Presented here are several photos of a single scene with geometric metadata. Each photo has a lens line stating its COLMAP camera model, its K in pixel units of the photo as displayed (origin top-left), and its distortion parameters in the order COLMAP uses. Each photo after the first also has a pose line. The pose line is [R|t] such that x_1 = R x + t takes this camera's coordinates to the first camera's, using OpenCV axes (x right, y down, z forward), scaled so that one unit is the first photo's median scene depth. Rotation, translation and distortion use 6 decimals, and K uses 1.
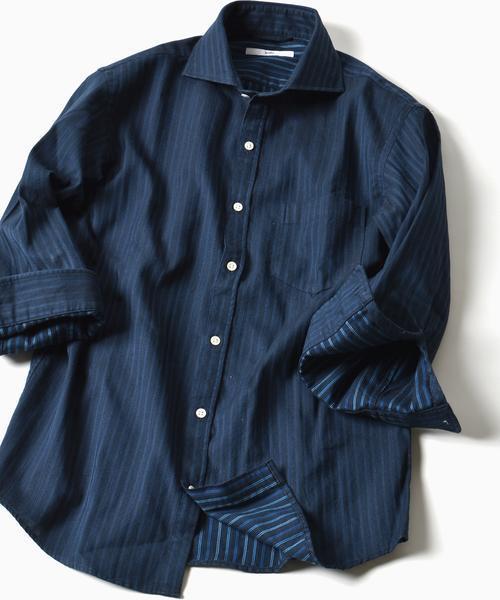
lens RADIAL K [[1622.2, 0, 250.0], [0, 1622.2, 300.0], [0, 0, 1]] dist [0.032986, -1.602302]
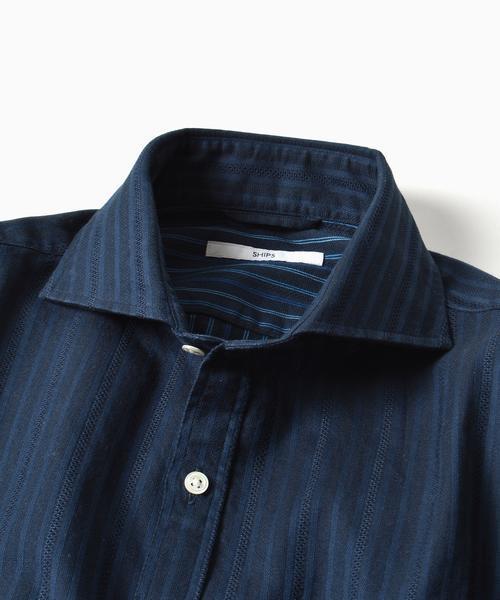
lens RADIAL K [[1622.2, 0, 250.0], [0, 1622.2, 300.0], [0, 0, 1]] dist [0.032986, -1.602302]
pose [[0.999426, 0.024930, -0.022933, 0.019193], [-0.028926, 0.980414, -0.194811, -0.064712], [0.017627, 0.195363, 0.980573, 0.634918]]
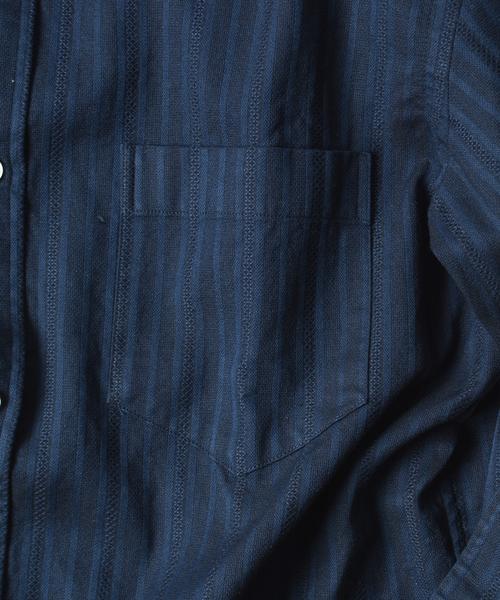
lens RADIAL K [[1622.2, 0, 250.0], [0, 1622.2, 300.0], [0, 0, 1]] dist [0.032986, -1.602302]
pose [[0.995791, -0.074093, 0.053951, 0.025521], [0.029572, 0.816885, 0.576042, -0.220973], [-0.086752, -0.572022, 0.815638, 0.697618]]
